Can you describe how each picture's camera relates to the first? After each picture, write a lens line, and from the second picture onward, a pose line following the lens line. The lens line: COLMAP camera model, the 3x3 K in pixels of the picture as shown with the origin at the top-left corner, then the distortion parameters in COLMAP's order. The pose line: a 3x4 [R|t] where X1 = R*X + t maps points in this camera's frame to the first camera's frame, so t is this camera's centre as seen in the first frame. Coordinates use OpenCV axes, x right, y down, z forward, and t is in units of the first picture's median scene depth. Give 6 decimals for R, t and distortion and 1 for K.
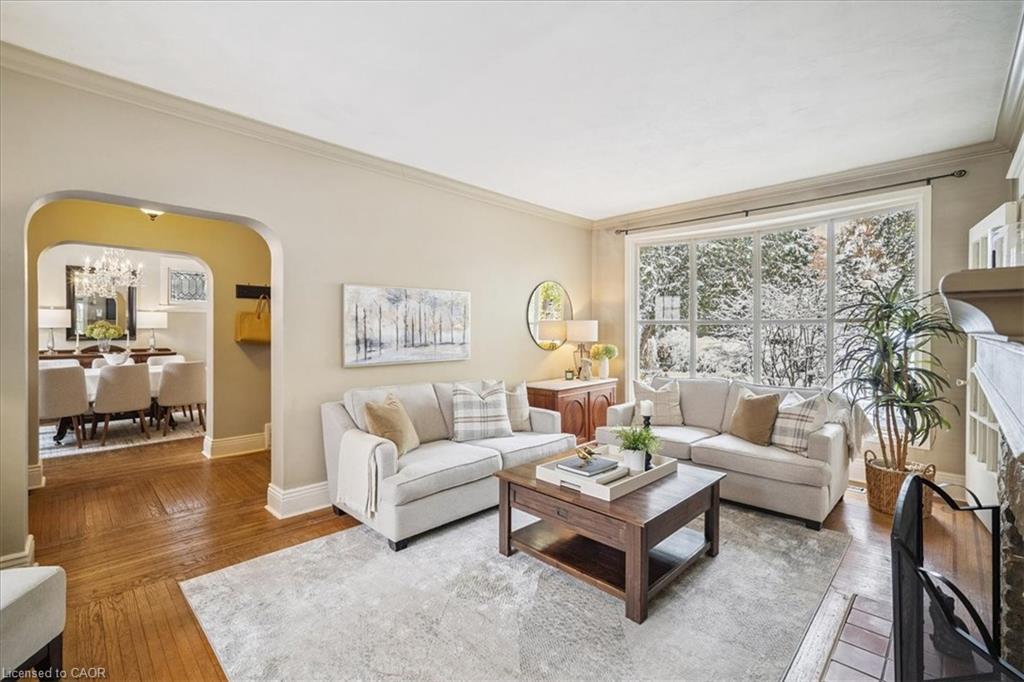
lens RADIAL K [[448.6, 0, 514.4], [0, 448.6, 335.9], [0, 0, 1]] dist [-0.011386, 0.001742]
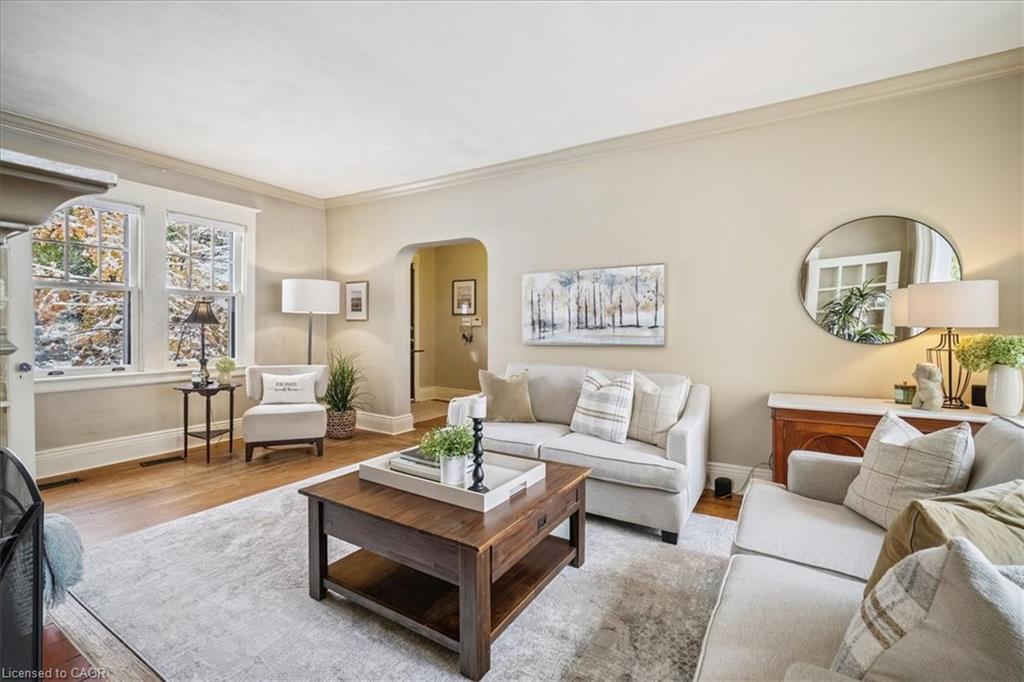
lens RADIAL K [[448.6, 0, 518.2], [0, 448.6, 330.6], [0, 0, 1]] dist [-0.011386, 0.001742]
pose [[0.230469, 0.008837, -0.973040, 0.694844], [-0.009782, 0.999929, 0.006764, 0.023666], [0.973031, 0.007959, 0.230539, 0.640481]]
